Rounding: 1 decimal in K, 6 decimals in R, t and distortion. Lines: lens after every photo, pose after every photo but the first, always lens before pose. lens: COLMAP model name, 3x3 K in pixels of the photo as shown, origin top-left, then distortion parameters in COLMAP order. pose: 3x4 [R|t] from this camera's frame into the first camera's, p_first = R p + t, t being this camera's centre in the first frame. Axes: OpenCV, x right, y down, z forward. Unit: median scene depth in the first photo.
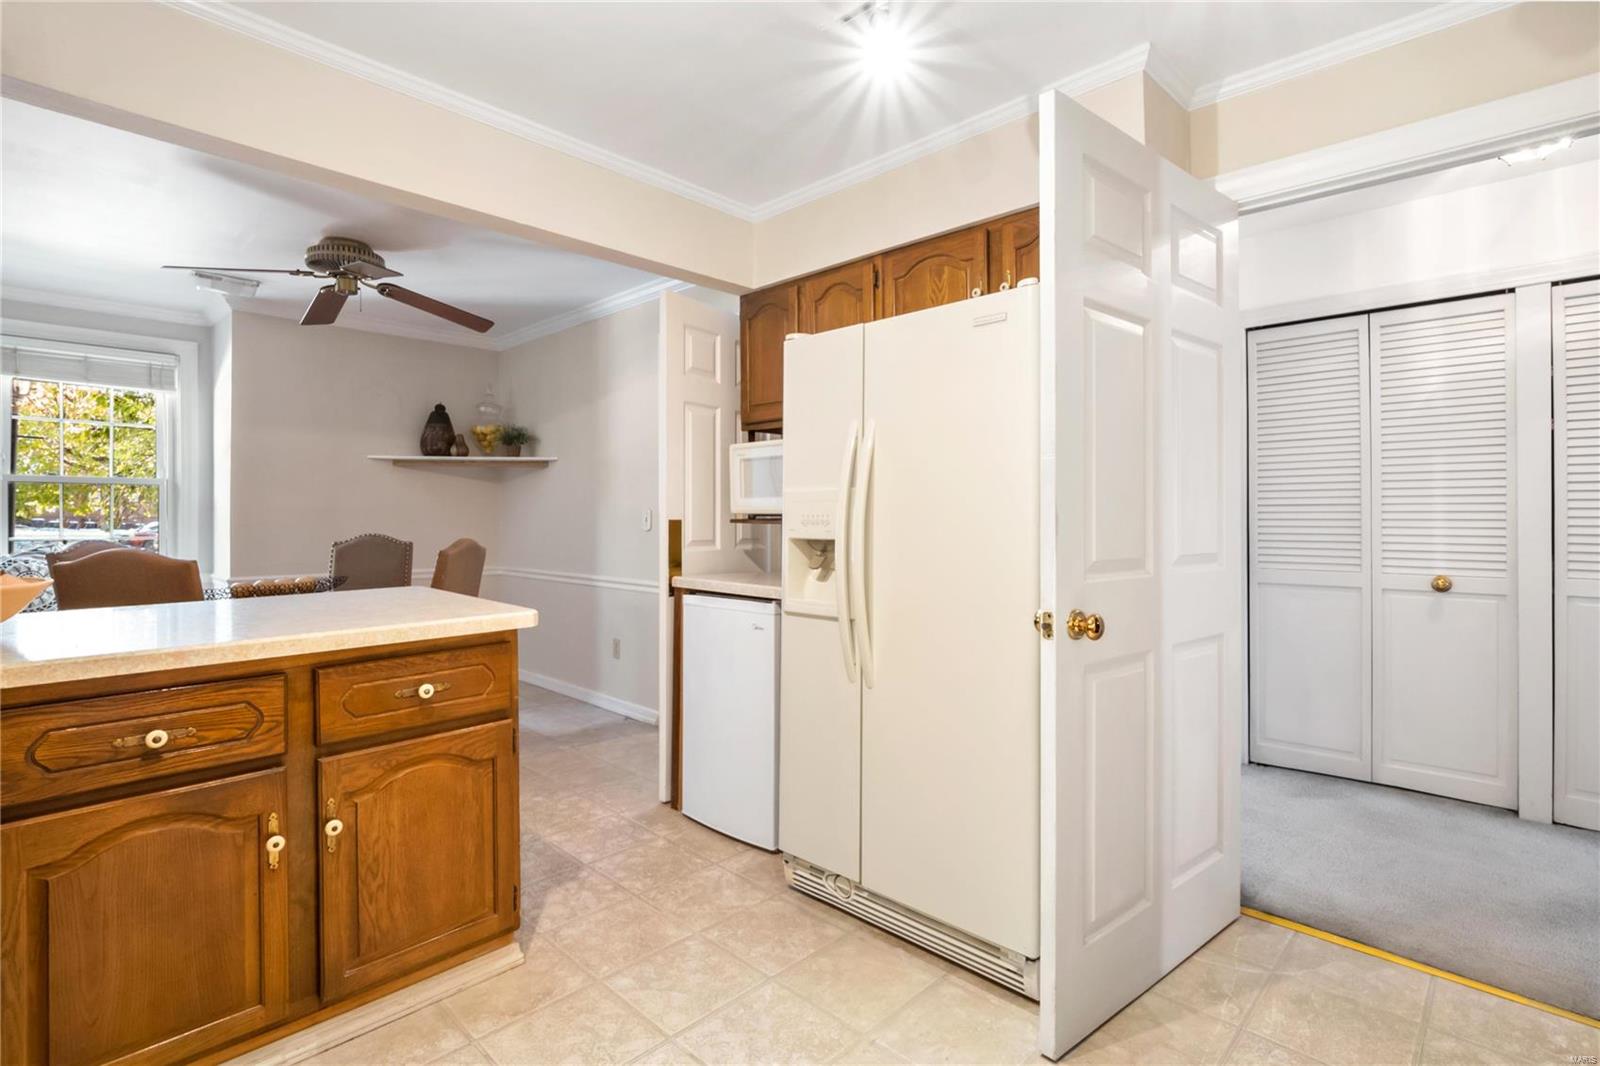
lens RADIAL K [[769.0, 0, 803.3], [0, 769.0, 521.6], [0, 0, 1]] dist [0.000926, -0.001120]
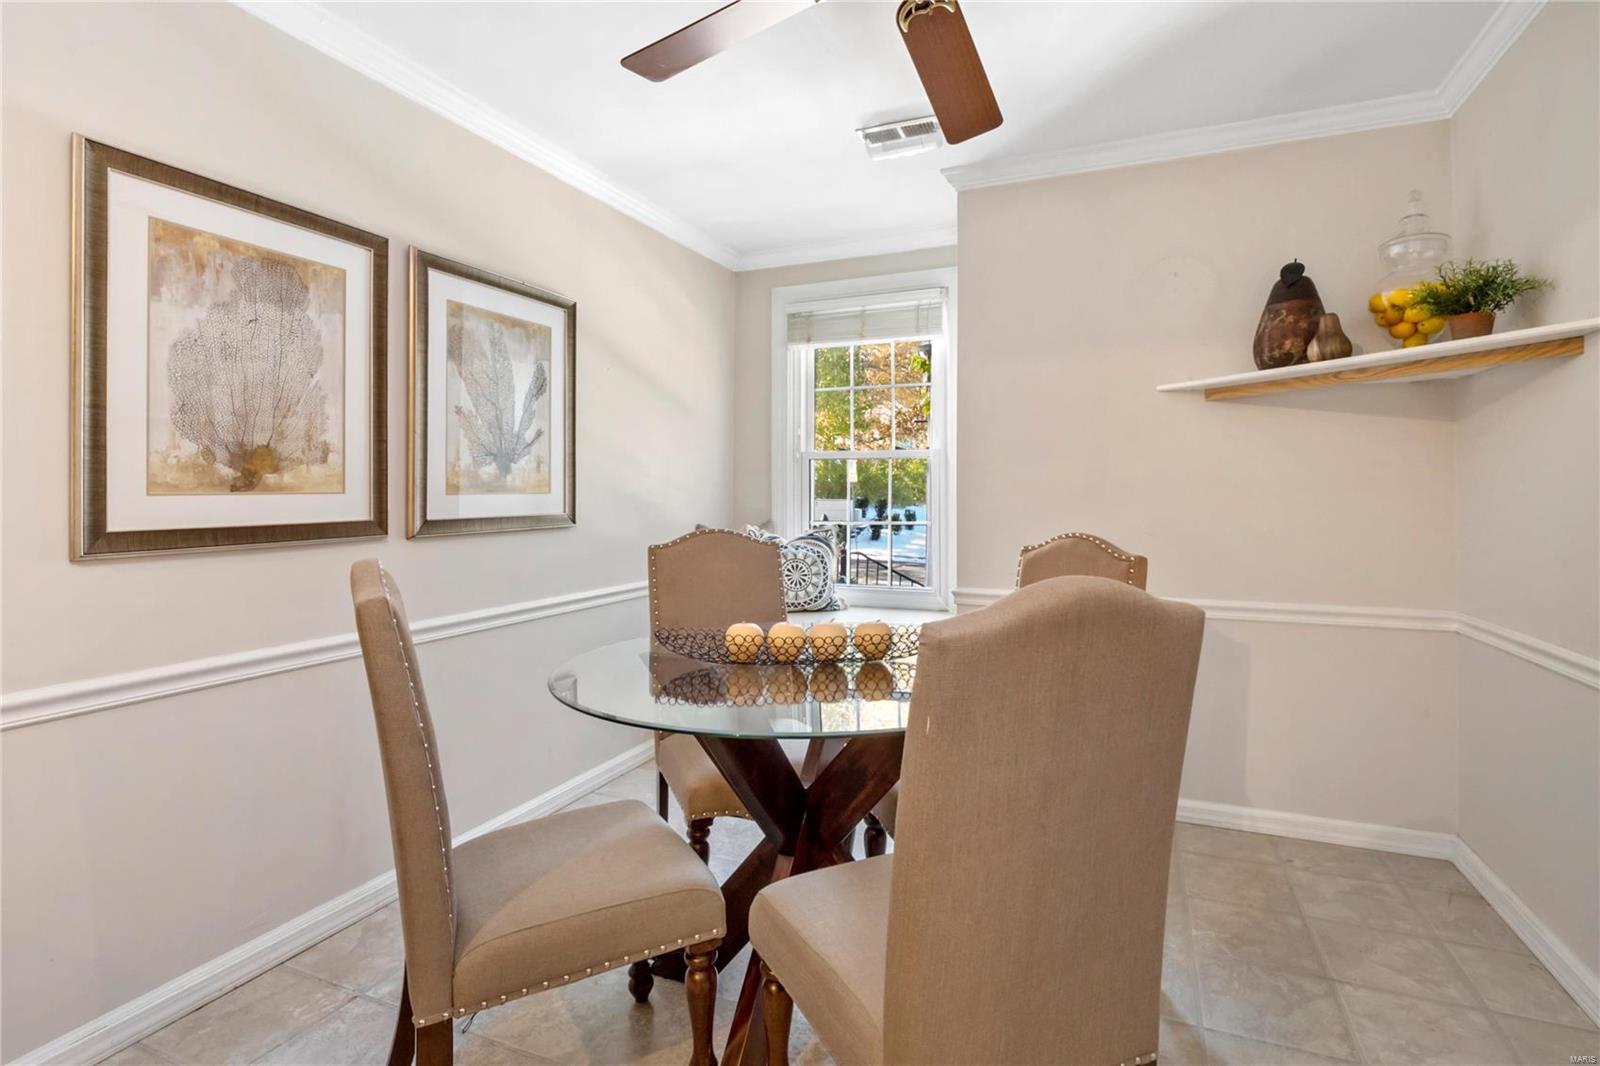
lens RADIAL K [[769.0, 0, 816.9], [0, 769.0, 485.7], [0, 0, 1]] dist [0.000926, -0.001120]
pose [[0.388851, -0.013085, -0.921208, -0.146021], [0.001740, 0.999908, -0.013468, -0.006231], [0.921299, 0.003634, 0.388838, 0.541644]]
